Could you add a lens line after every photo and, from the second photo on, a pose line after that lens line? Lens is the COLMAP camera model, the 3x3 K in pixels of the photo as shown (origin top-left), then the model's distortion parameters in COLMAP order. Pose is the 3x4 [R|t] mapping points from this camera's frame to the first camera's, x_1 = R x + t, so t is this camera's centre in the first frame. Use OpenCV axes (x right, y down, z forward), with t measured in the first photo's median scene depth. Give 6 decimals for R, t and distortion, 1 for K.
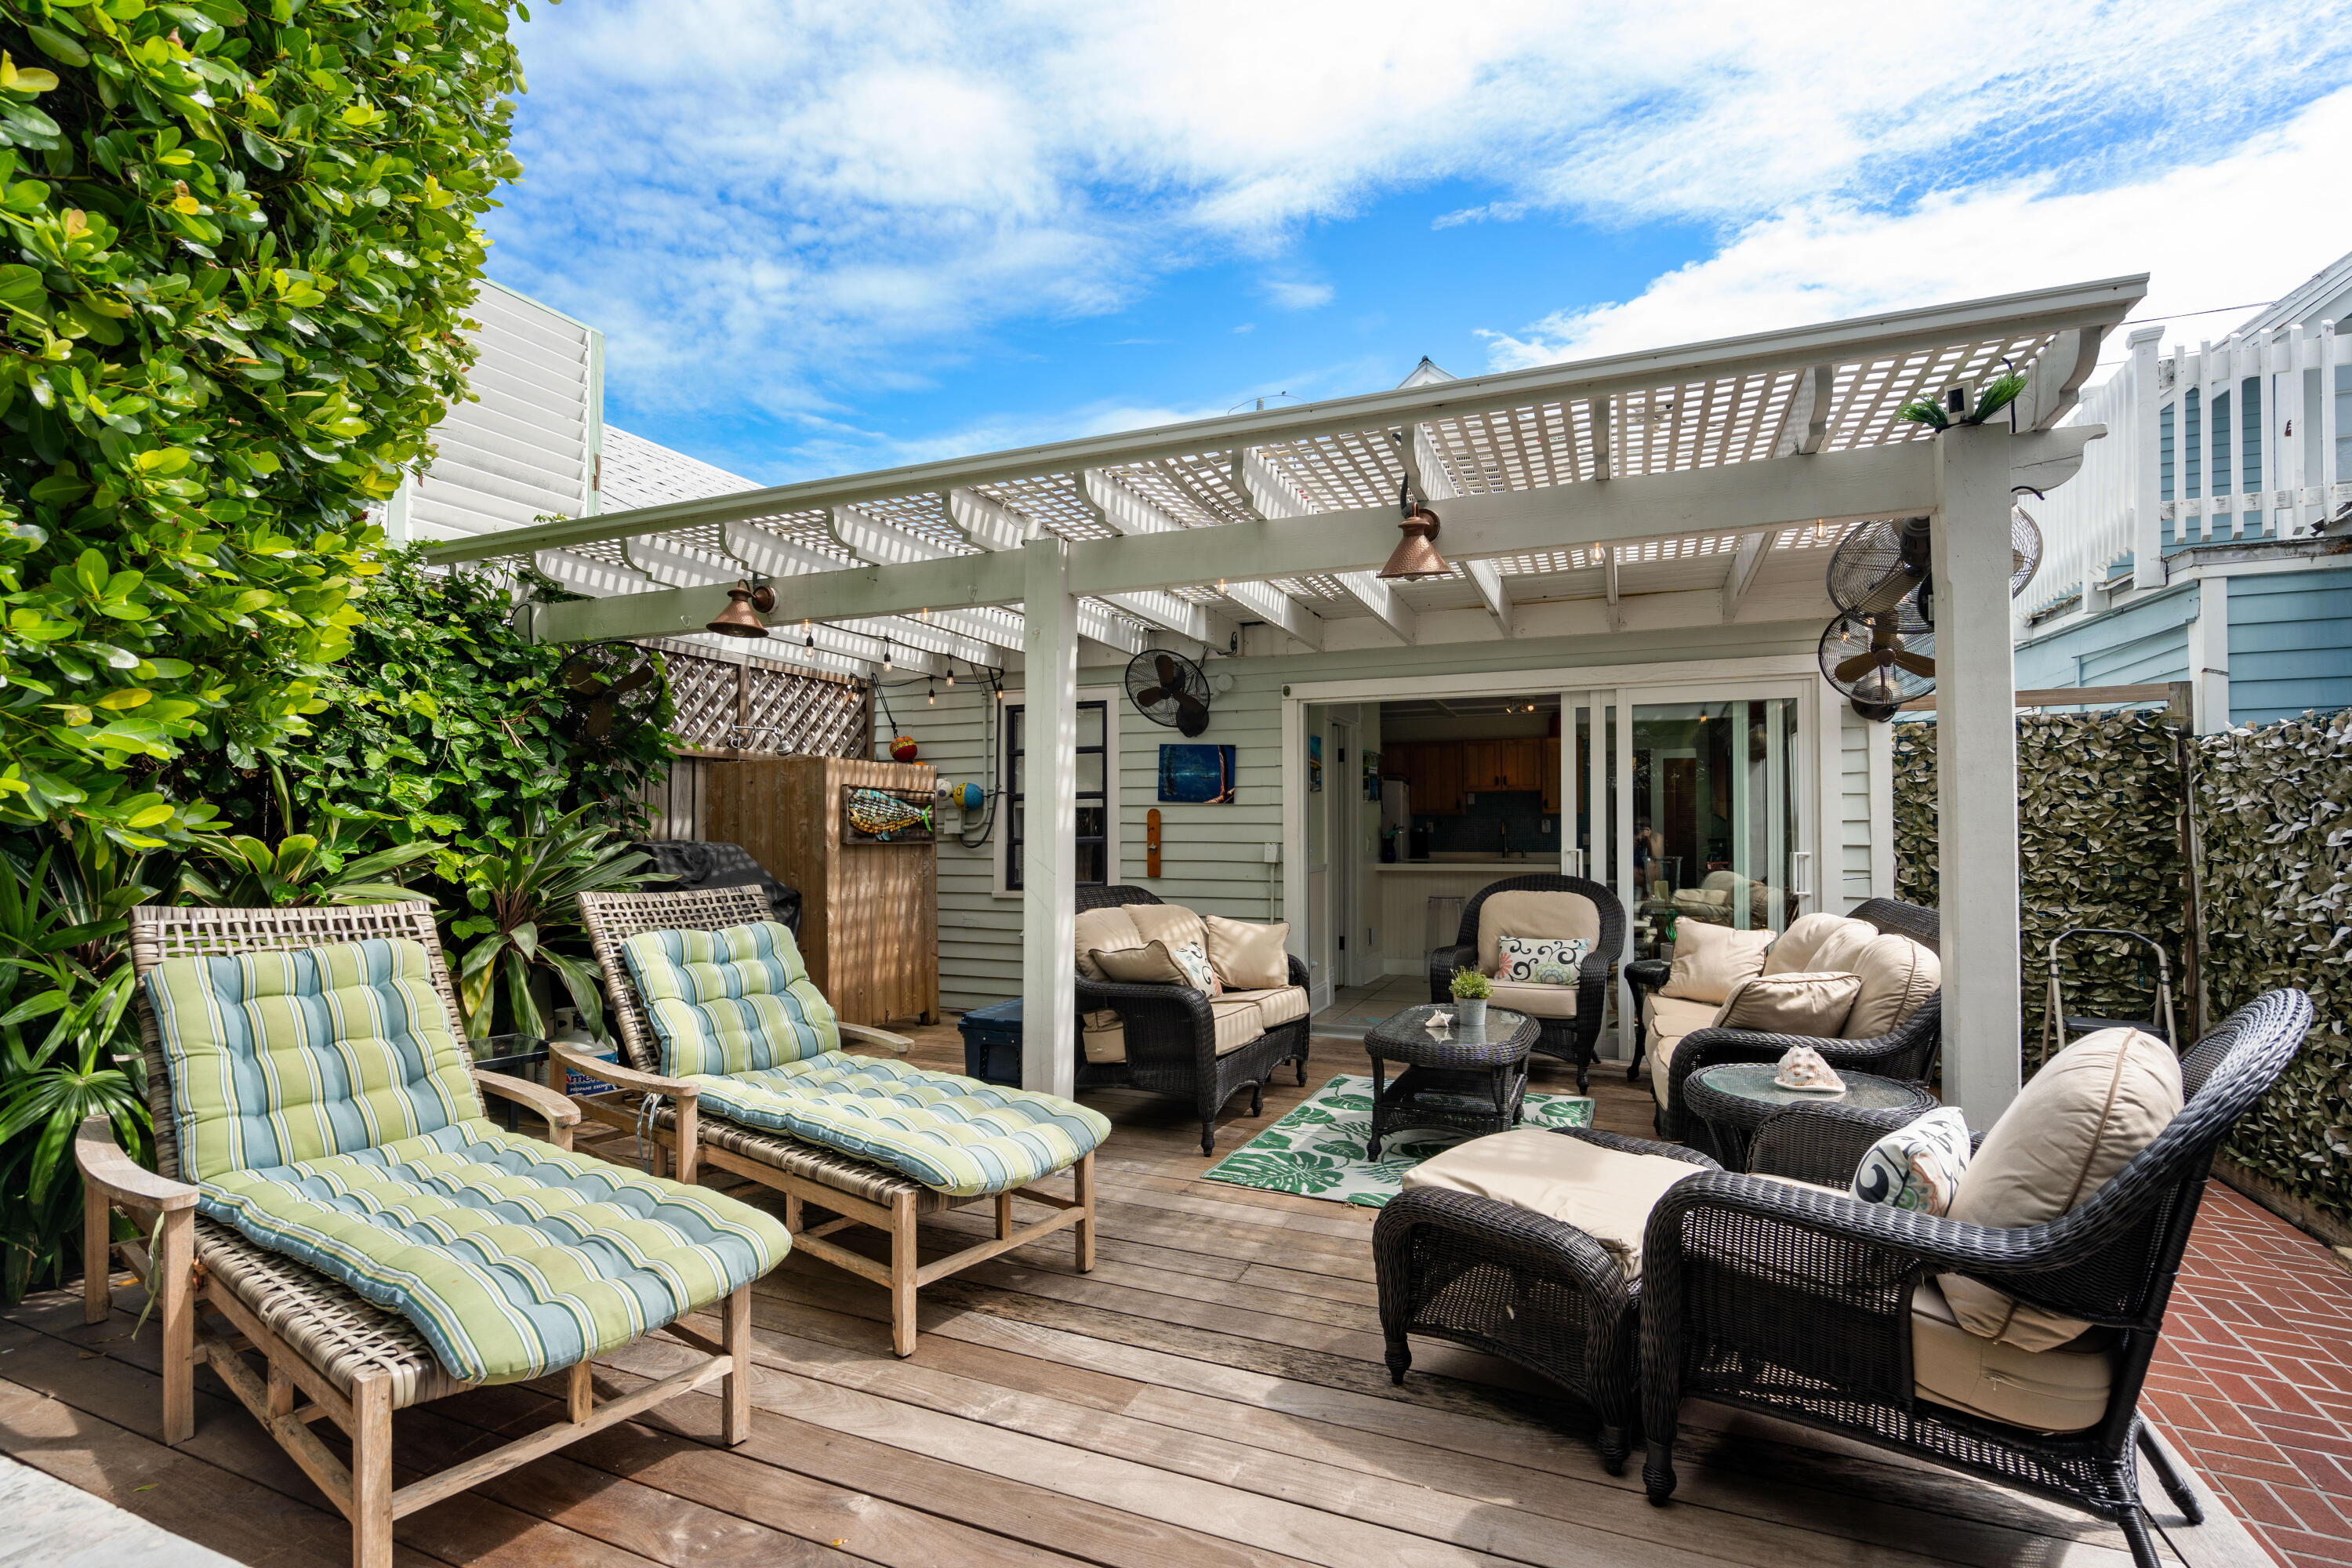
lens RADIAL K [[1056.9, 0, 1175.4], [0, 1056.9, 800.3], [0, 0, 1]] dist [0.000922, -0.000296]
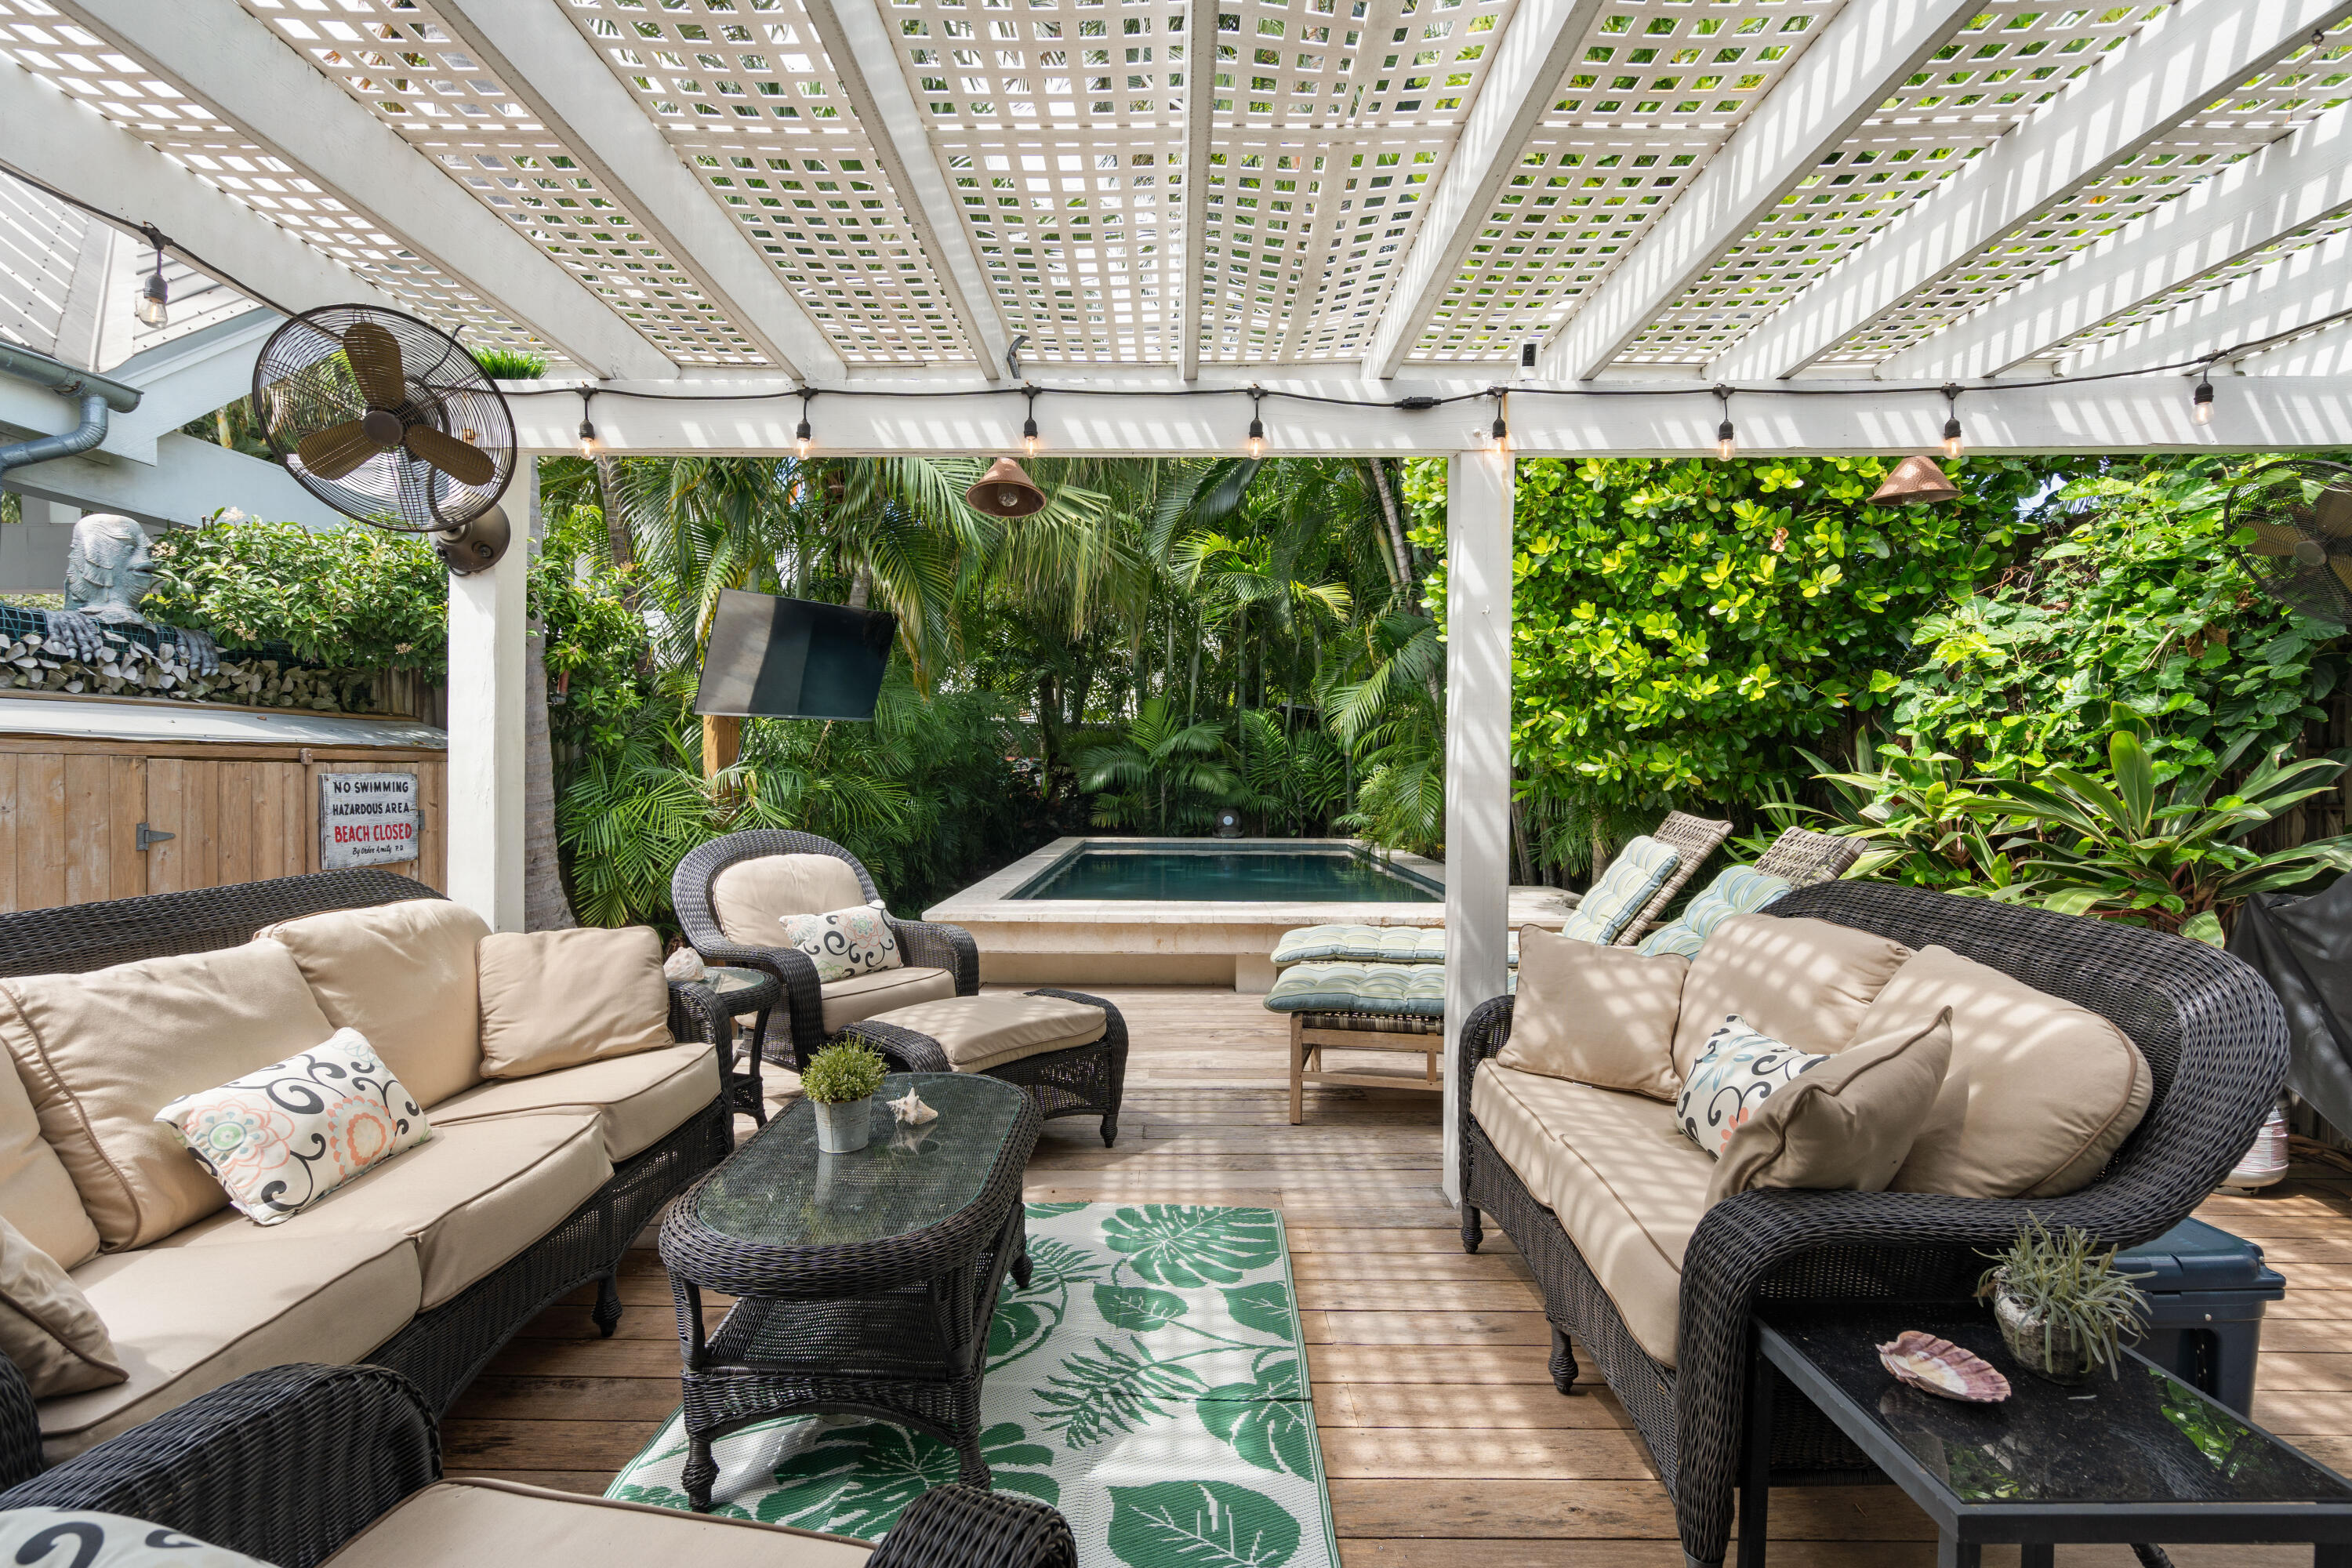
lens RADIAL K [[1056.9, 0, 1172.2], [0, 1056.9, 782.3], [0, 0, 1]] dist [0.000922, -0.000296]
pose [[-0.923281, 0.007615, -0.384049, 0.389562], [0.009202, 0.999955, -0.002295, 0.053693], [0.384014, -0.005654, -0.923310, 1.680647]]
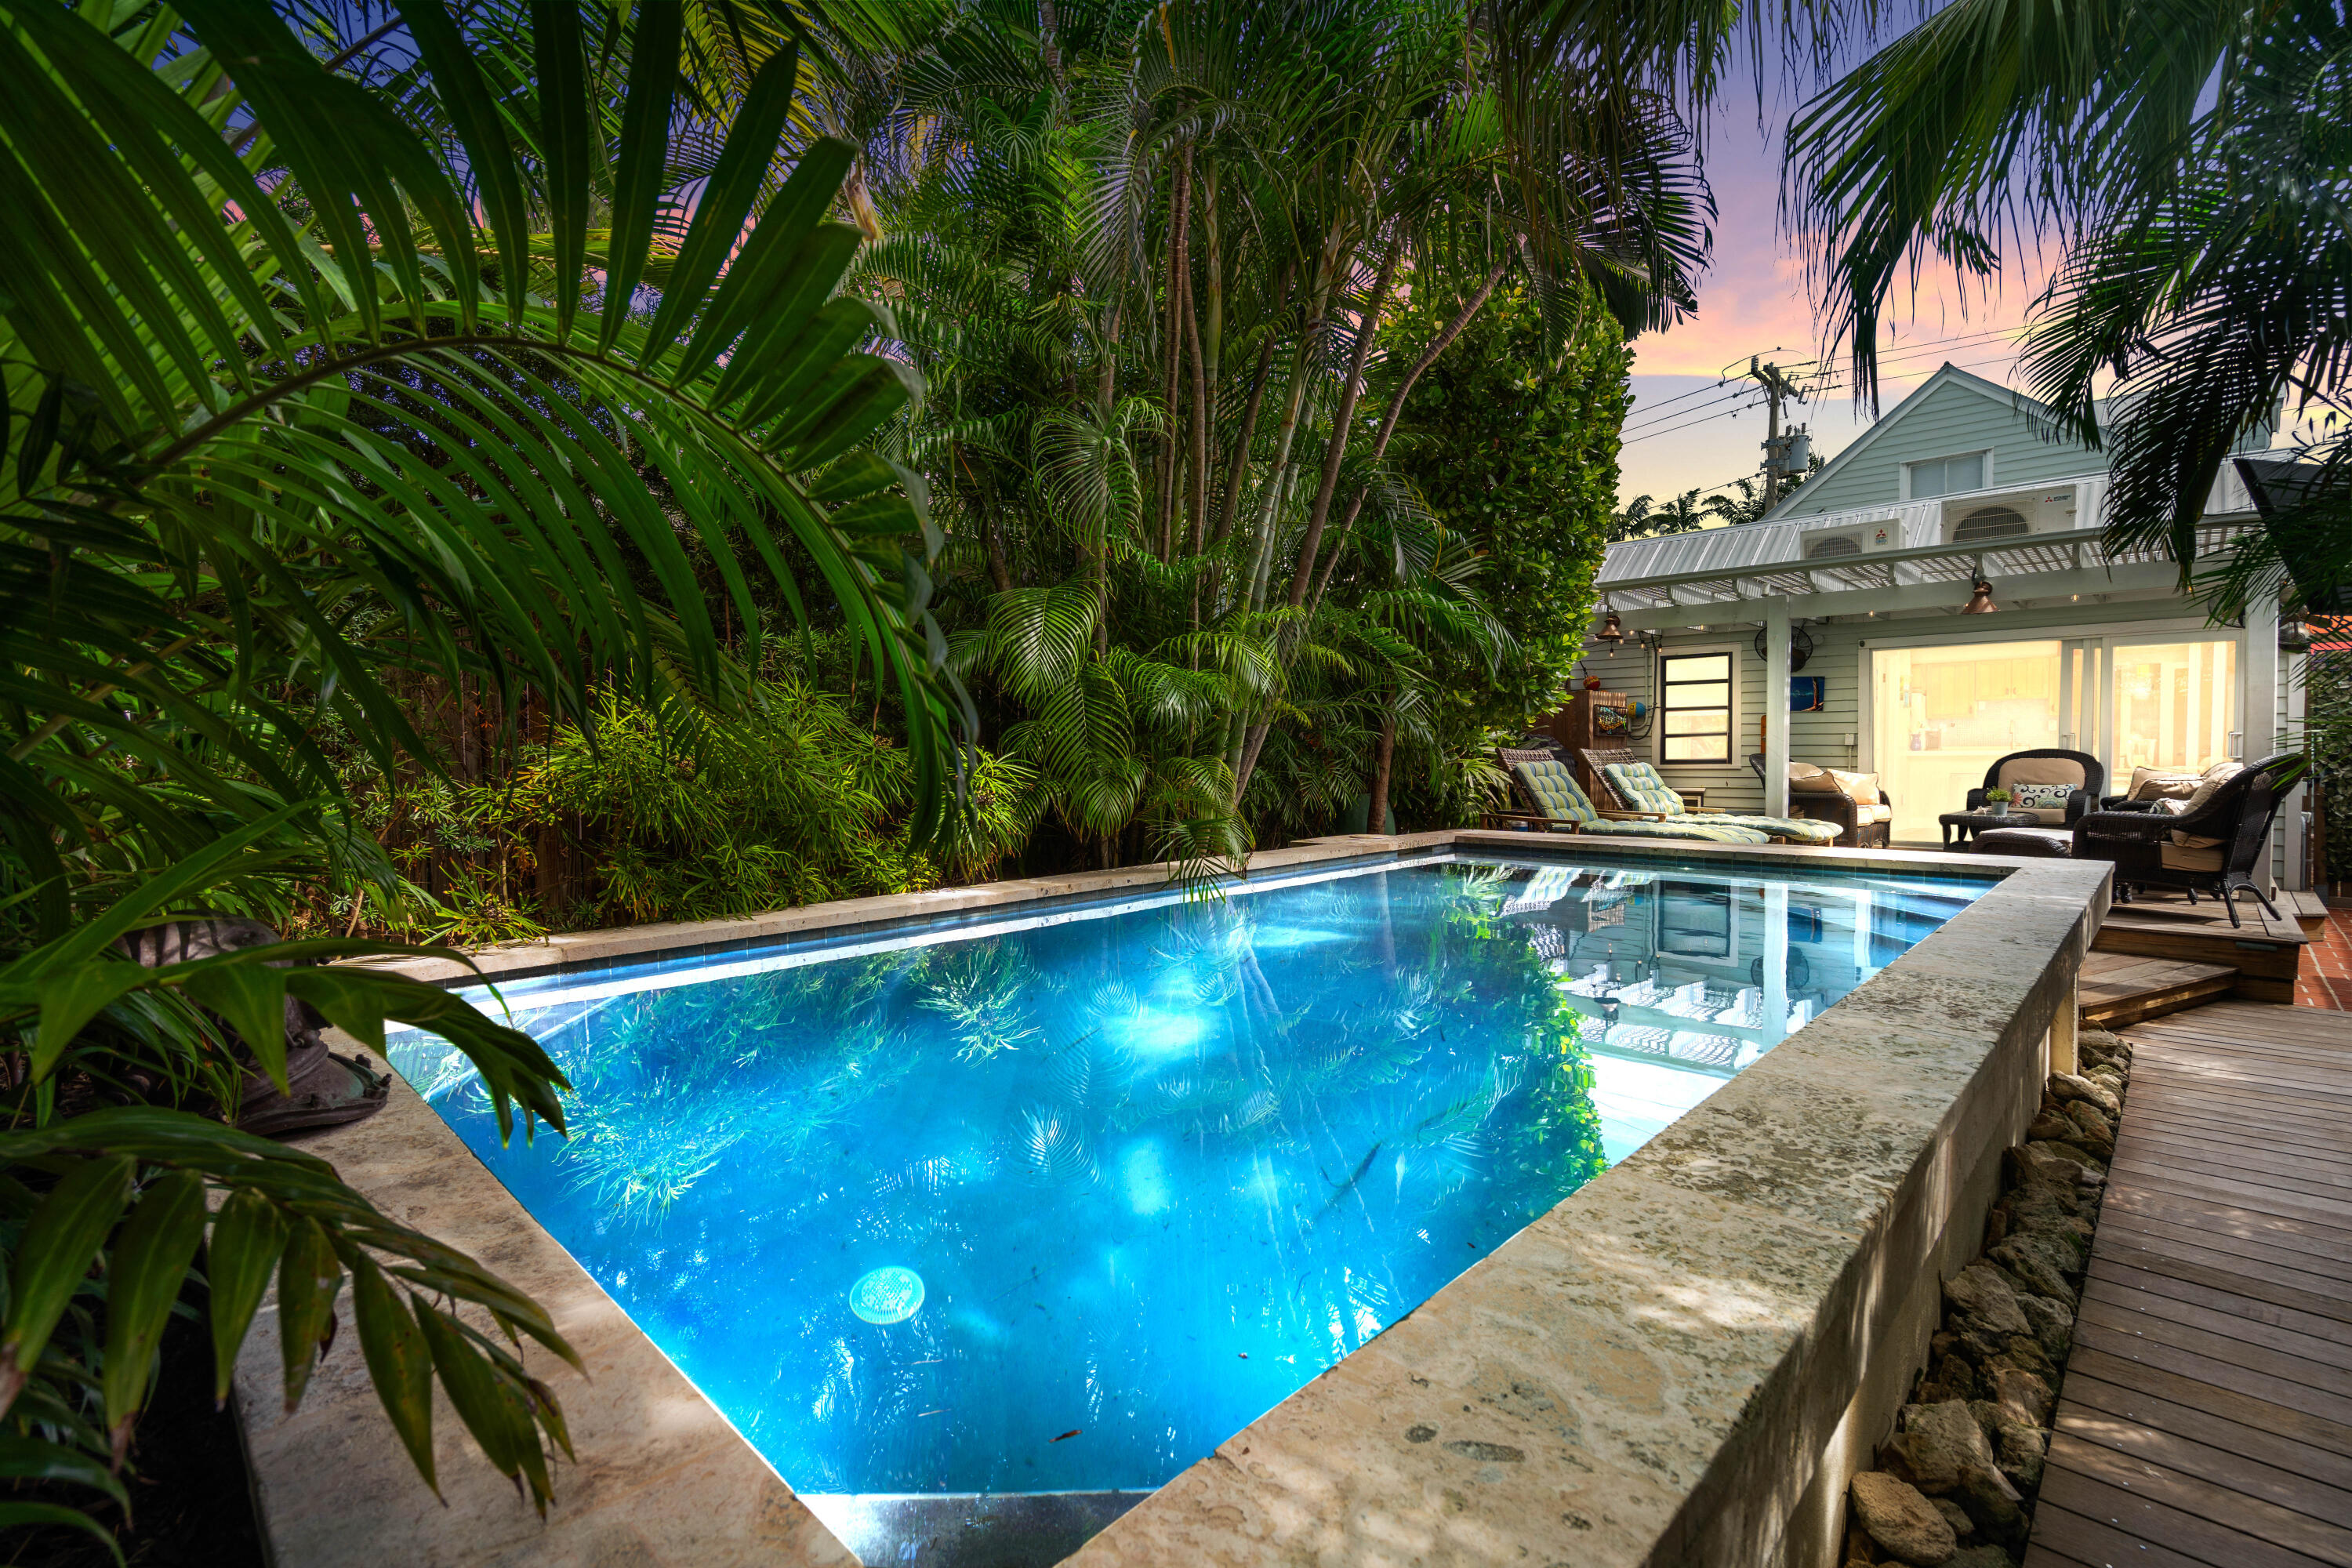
lens RADIAL K [[1056.9, 0, 1171.5], [0, 1056.9, 774.3], [0, 0, 1]] dist [0.000922, -0.000296]
pose [[0.934514, 0.000300, -0.355927, -0.357501], [0.018236, 0.998646, 0.048721, 0.003394], [0.355460, -0.052021, 0.933243, -1.081294]]
